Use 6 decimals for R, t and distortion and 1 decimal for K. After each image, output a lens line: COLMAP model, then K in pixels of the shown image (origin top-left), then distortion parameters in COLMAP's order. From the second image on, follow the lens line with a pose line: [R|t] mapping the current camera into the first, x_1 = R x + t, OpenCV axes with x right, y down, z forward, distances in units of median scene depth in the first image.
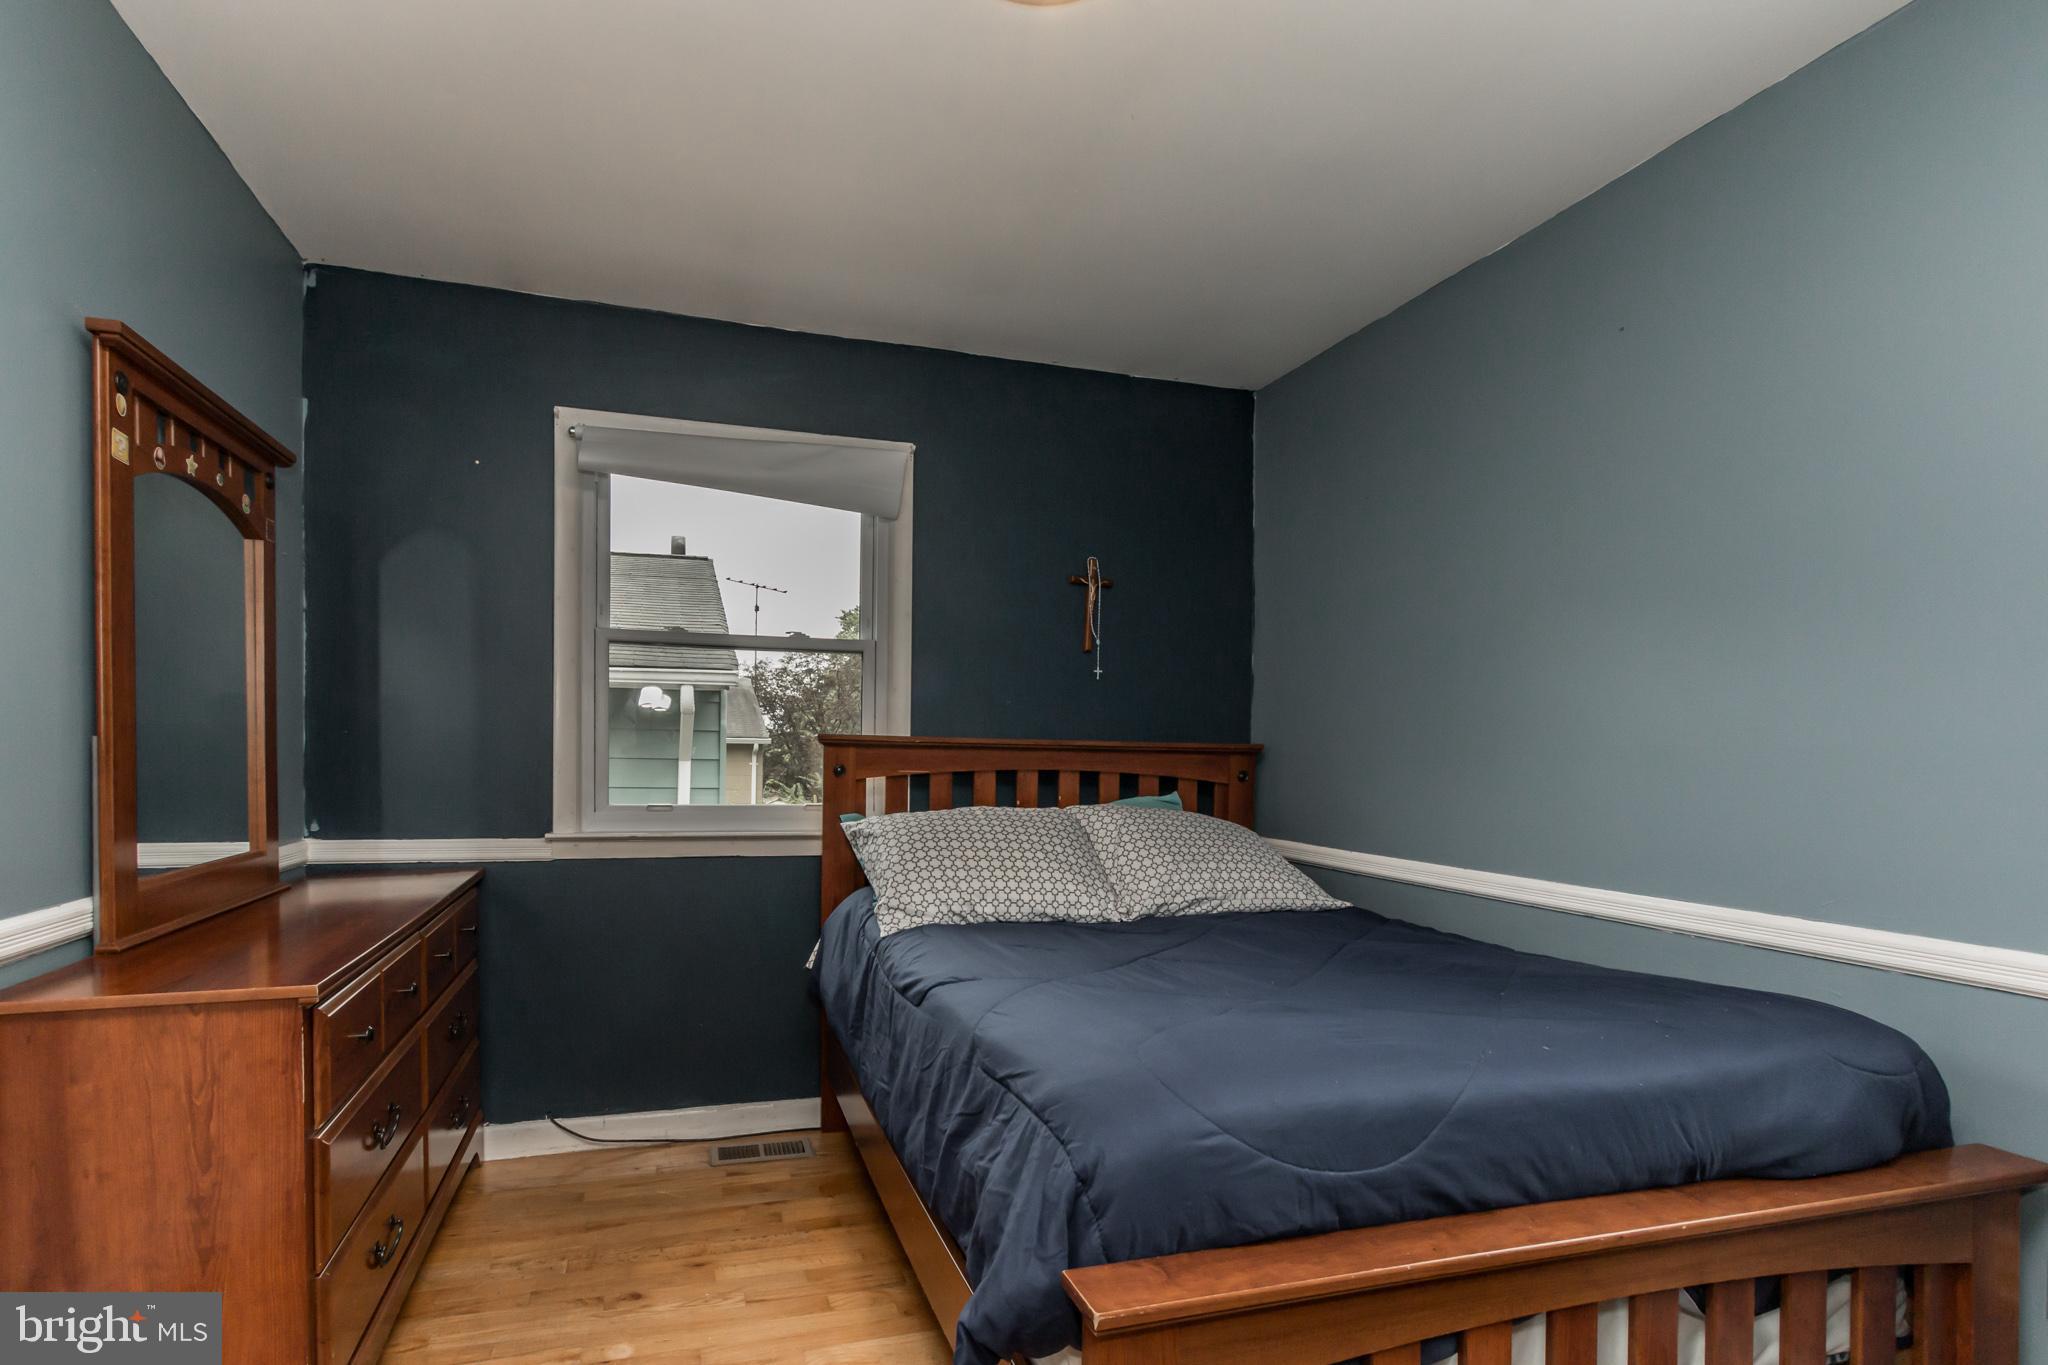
lens RADIAL K [[948.6, 0, 936.4], [0, 948.6, 764.4], [0, 0, 1]] dist [0.002207, -0.000946]
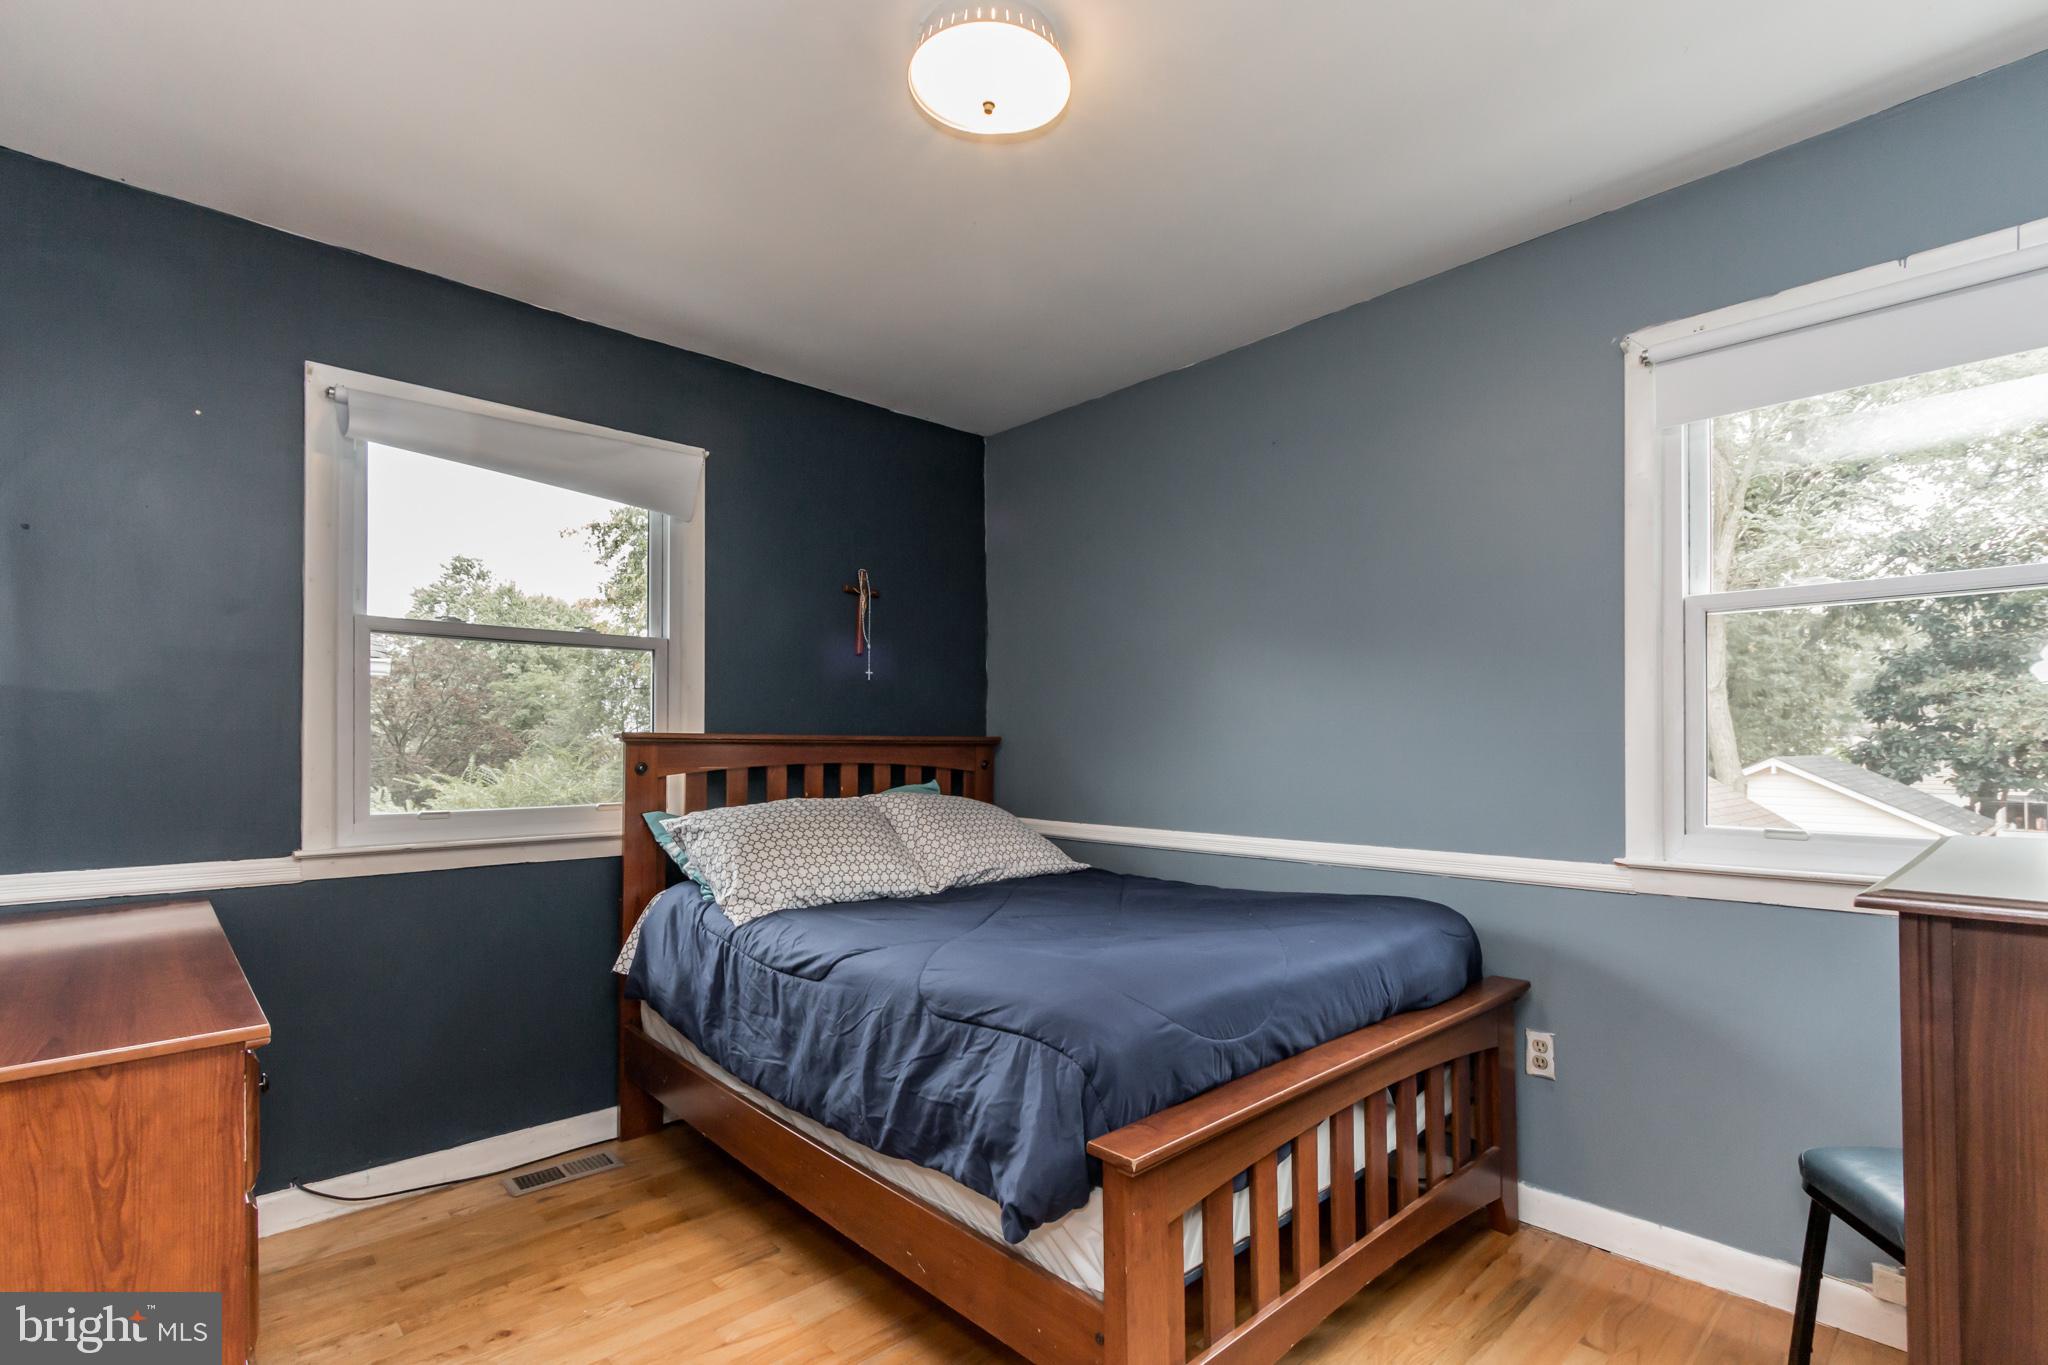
lens RADIAL K [[948.6, 0, 984.0], [0, 948.6, 733.0], [0, 0, 1]] dist [0.002207, -0.000946]
pose [[0.895309, -0.009870, 0.445337, -0.263354], [0.020903, 0.999584, -0.019871, -0.004218], [-0.444956, 0.027099, 0.895142, -0.058225]]
